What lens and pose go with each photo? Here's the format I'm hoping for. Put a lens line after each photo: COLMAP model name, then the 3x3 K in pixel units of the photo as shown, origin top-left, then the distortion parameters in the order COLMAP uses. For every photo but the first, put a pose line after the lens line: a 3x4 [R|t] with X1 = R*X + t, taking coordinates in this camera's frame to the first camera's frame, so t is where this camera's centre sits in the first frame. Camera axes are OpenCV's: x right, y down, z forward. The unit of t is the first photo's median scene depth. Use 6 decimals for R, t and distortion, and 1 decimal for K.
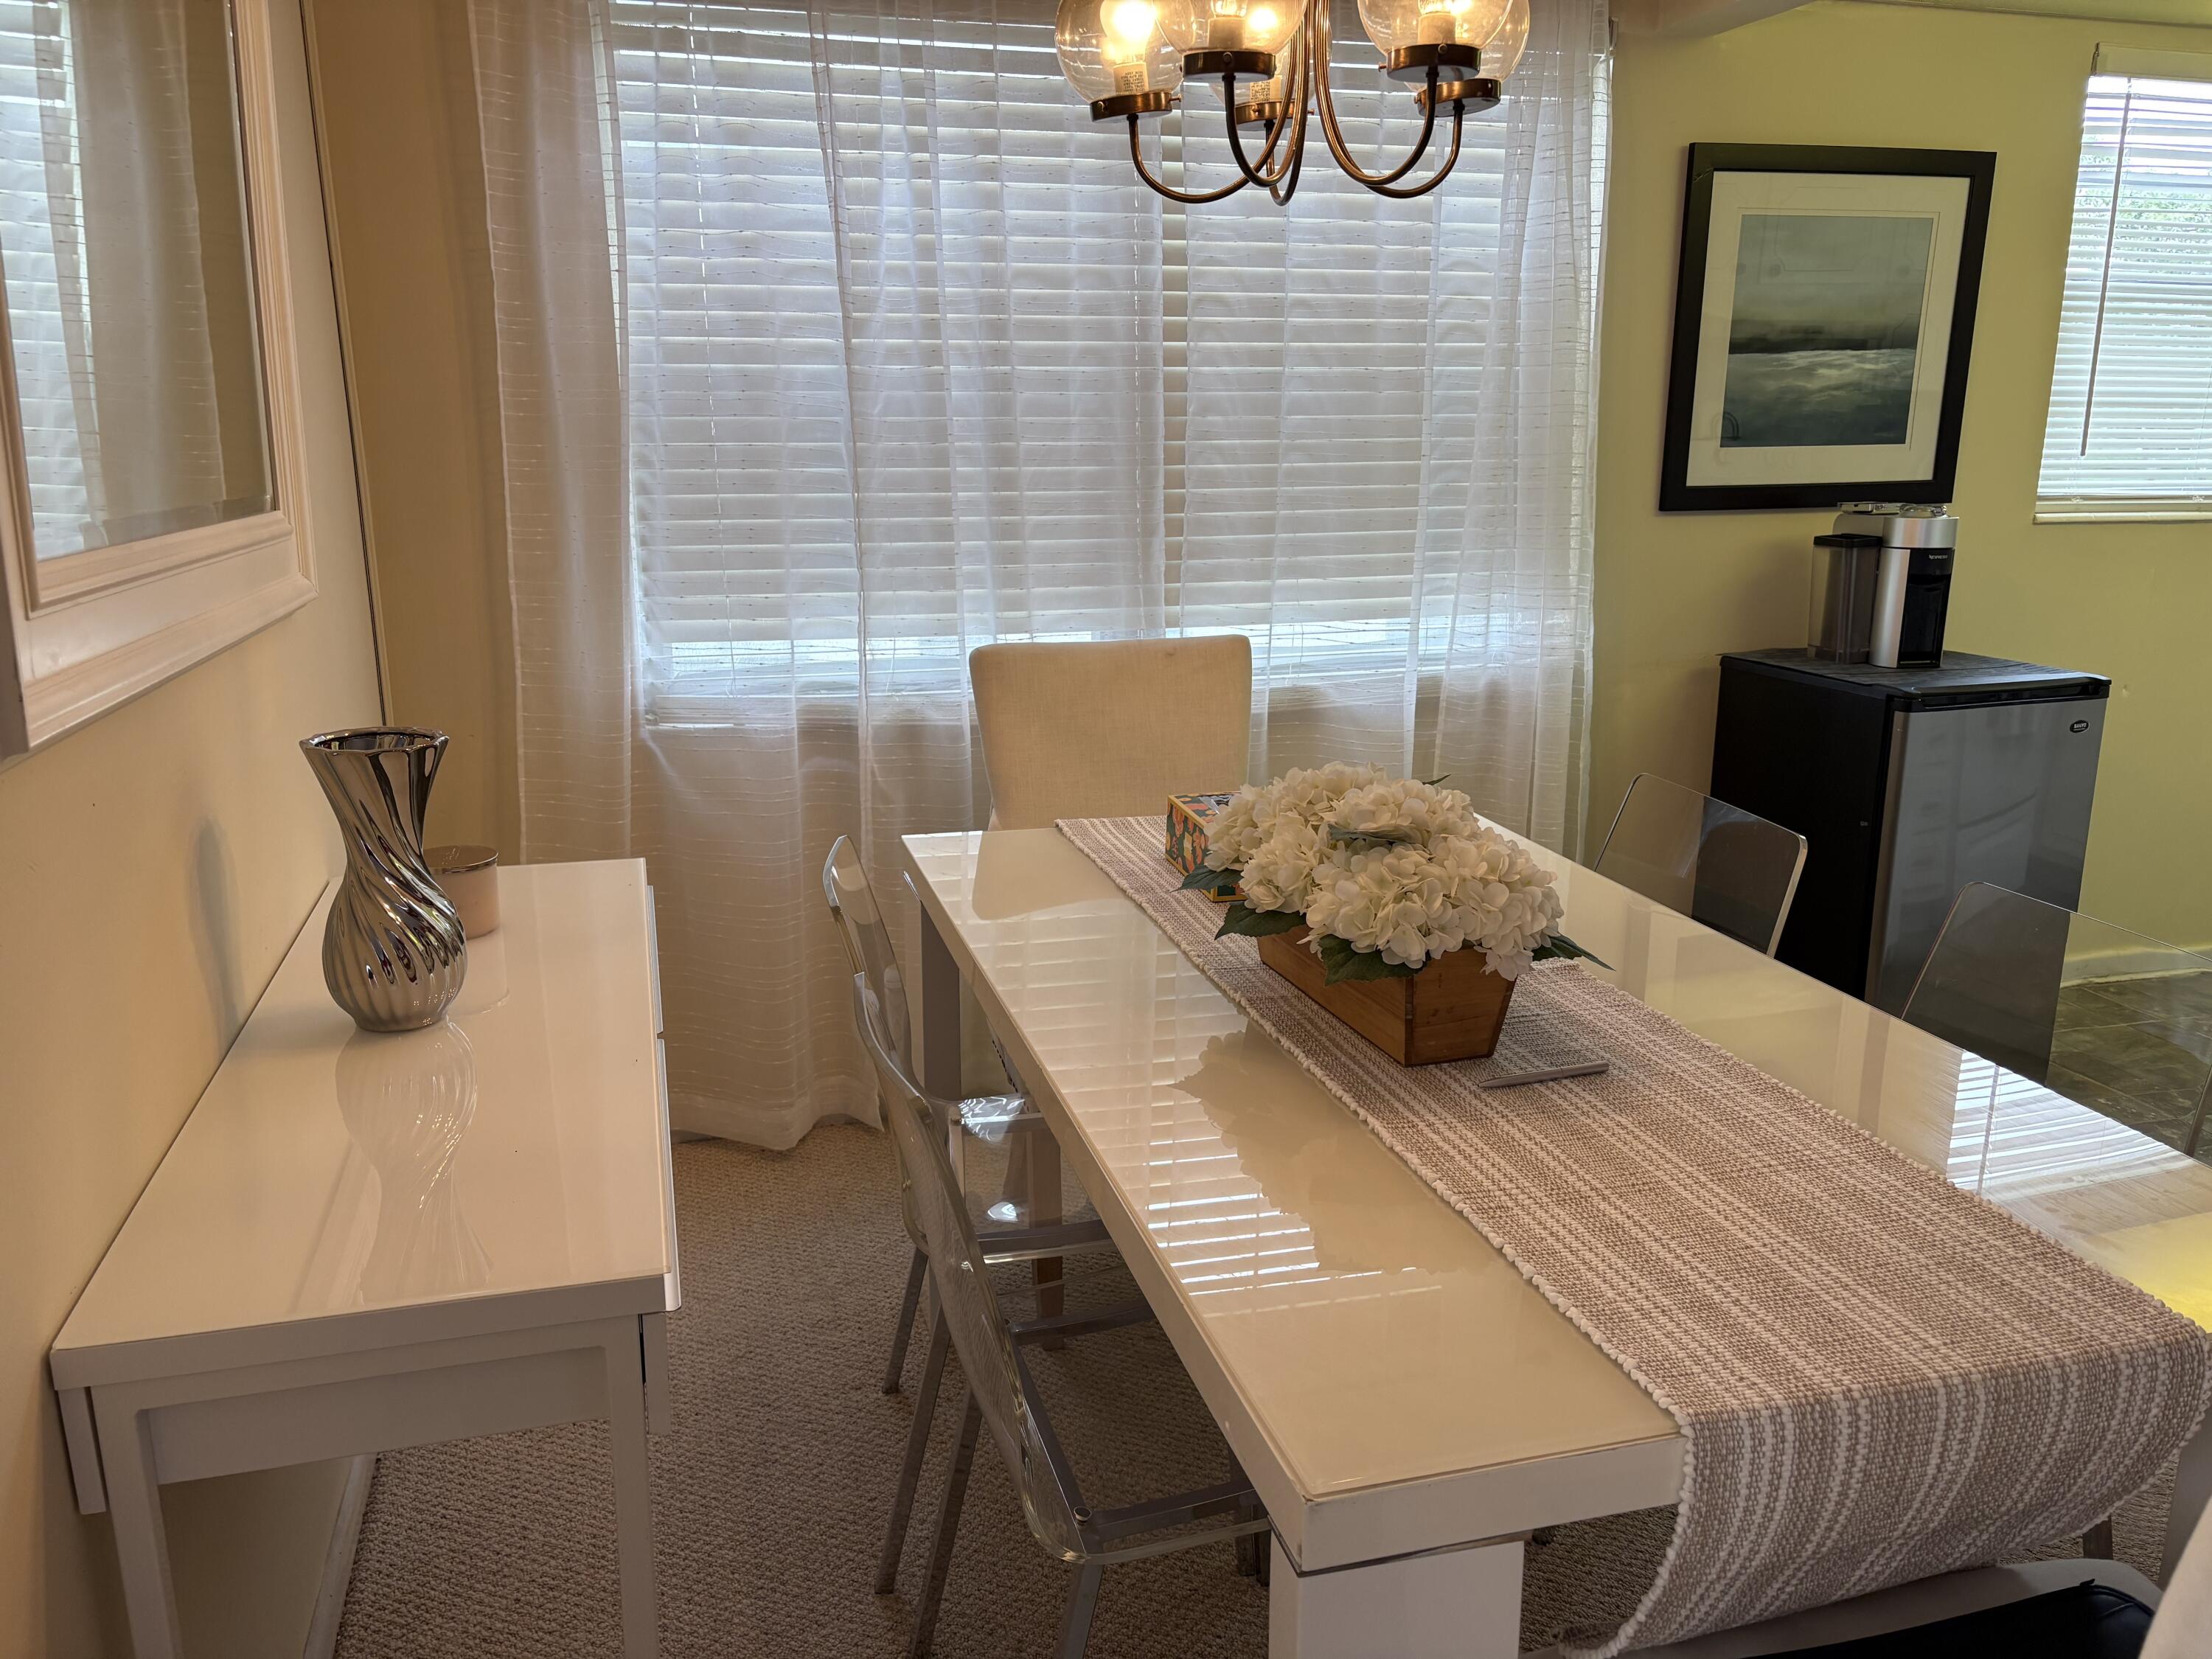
lens RADIAL K [[1636.3, 0, 1098.6], [0, 1636.3, 857.5], [0, 0, 1]] dist [0.037509, -0.023692]
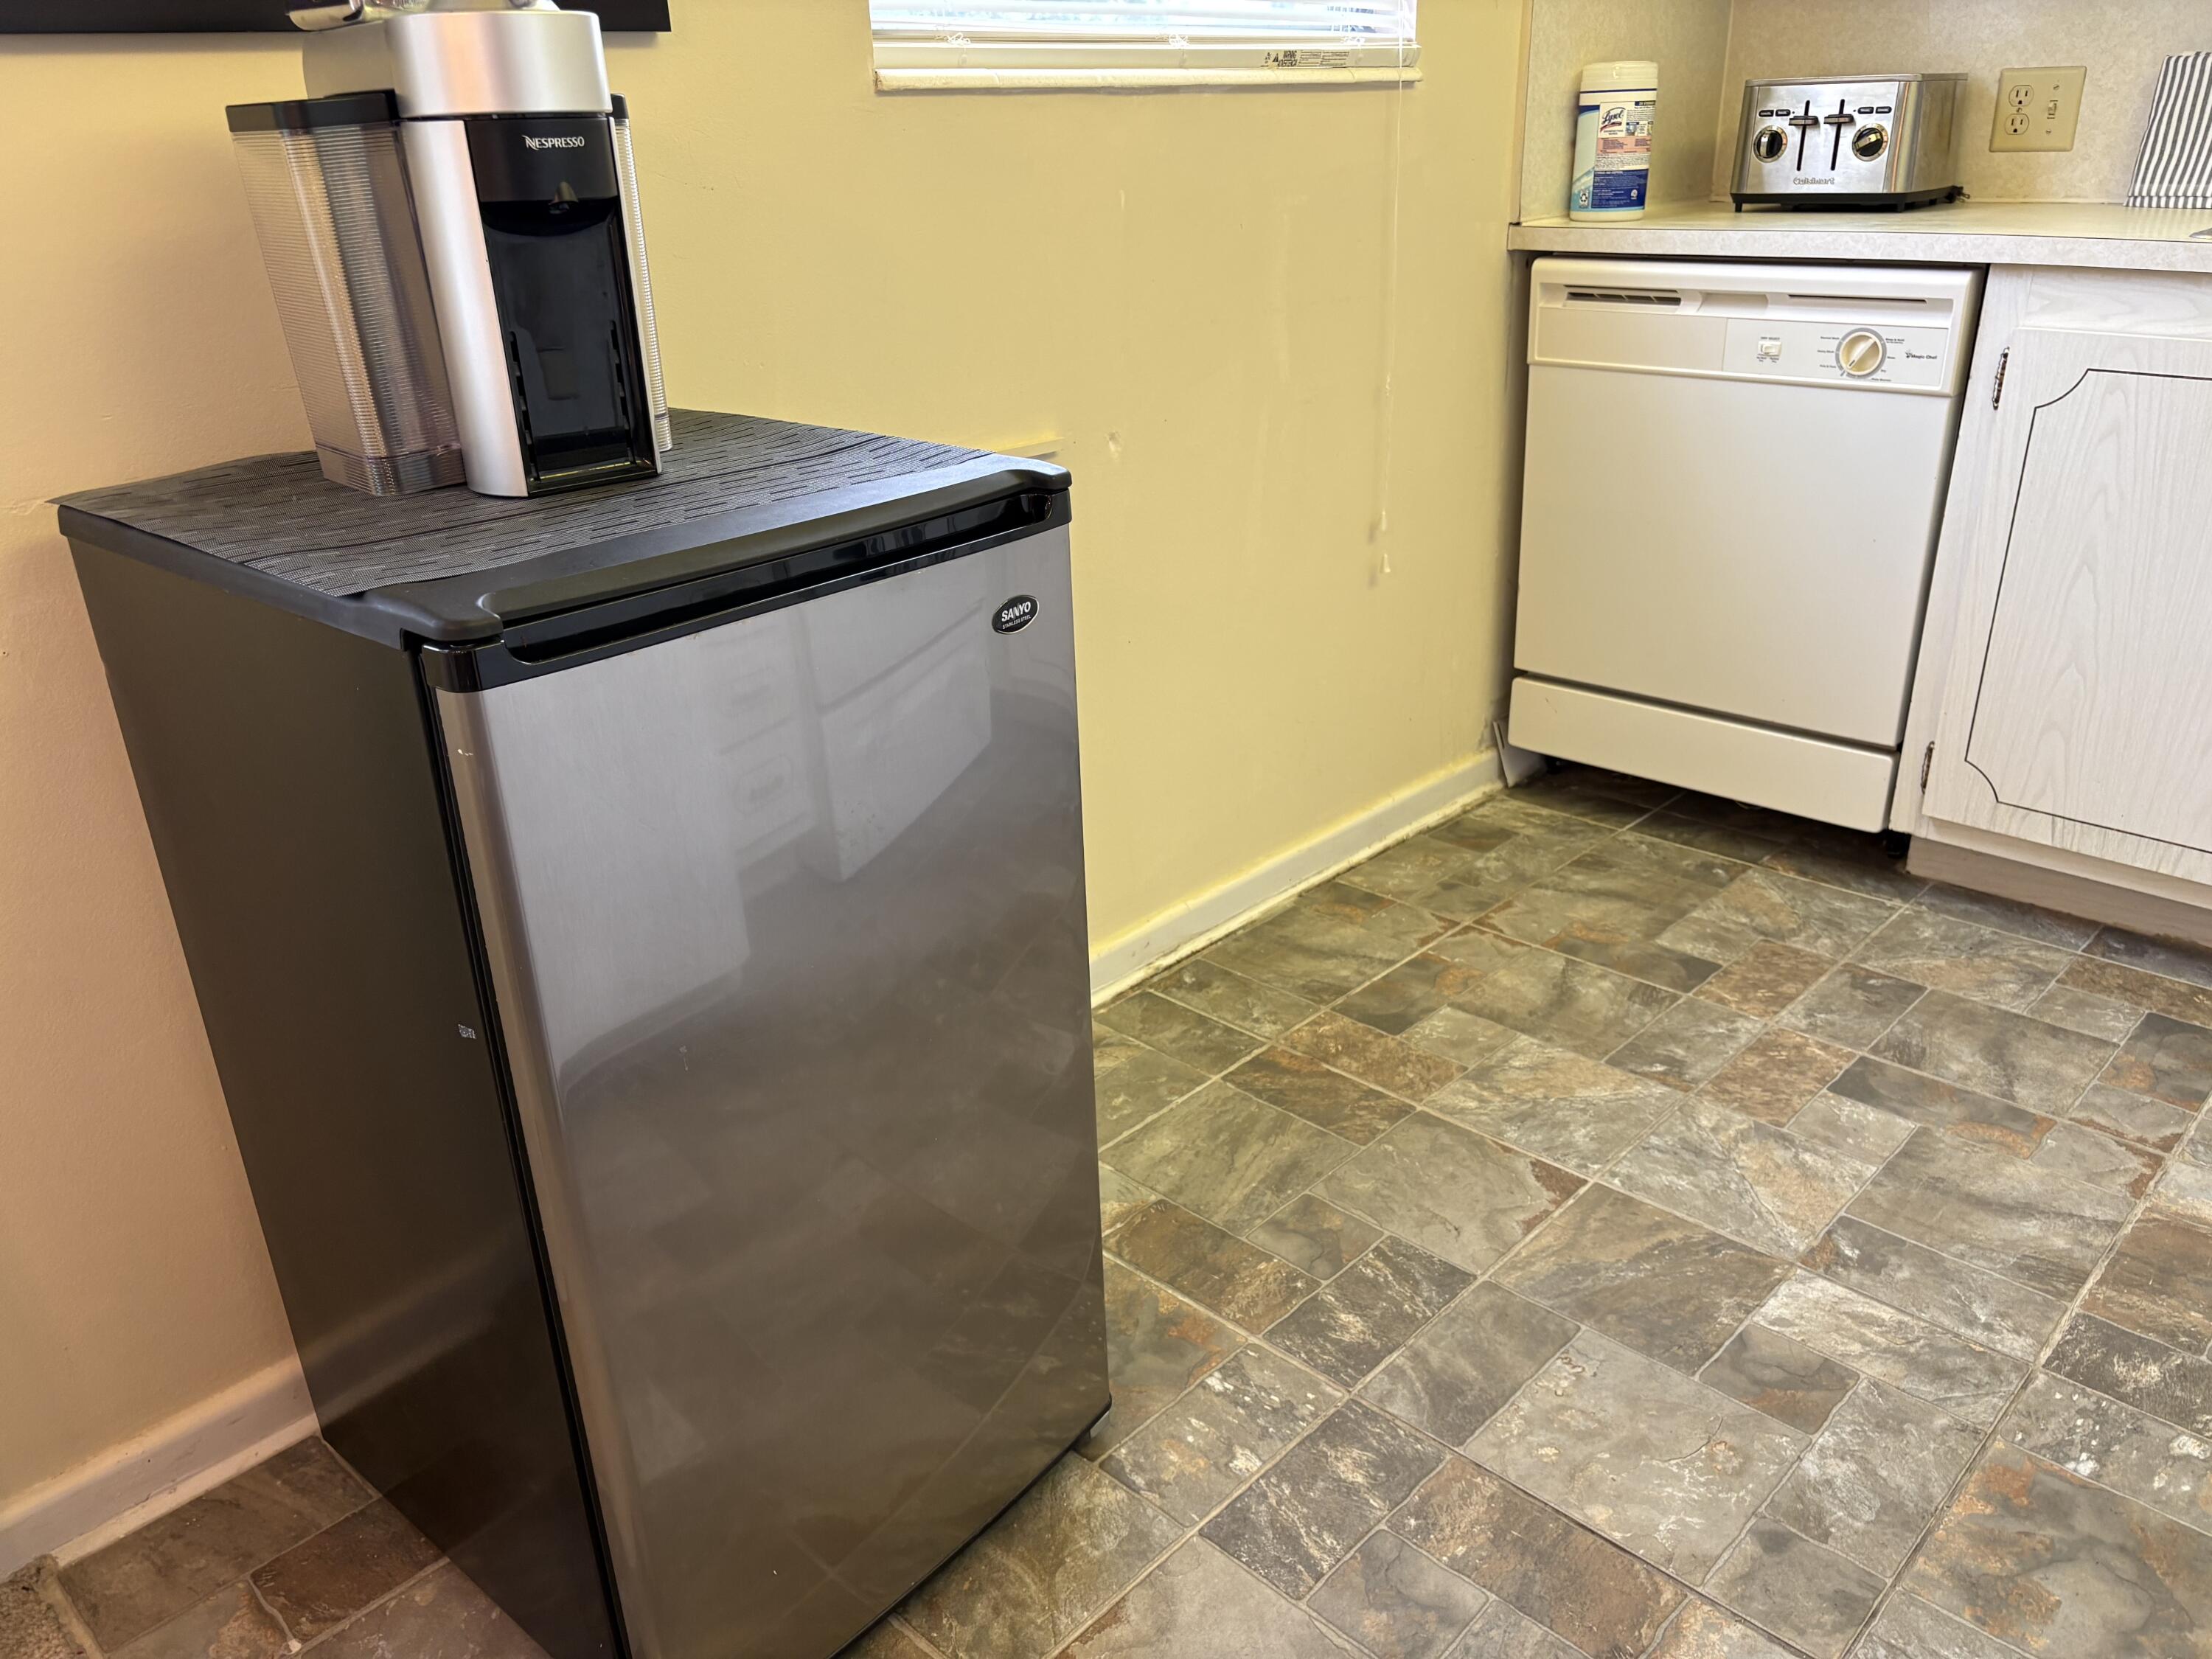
lens RADIAL K [[1636.3, 0, 1098.6], [0, 1636.3, 857.5], [0, 0, 1]] dist [0.037509, -0.023692]
pose [[0.859085, -0.230879, 0.456802, 0.400638], [0.164060, 0.969605, 0.181523, -0.082500], [-0.484827, -0.081000, 0.870851, 0.624639]]
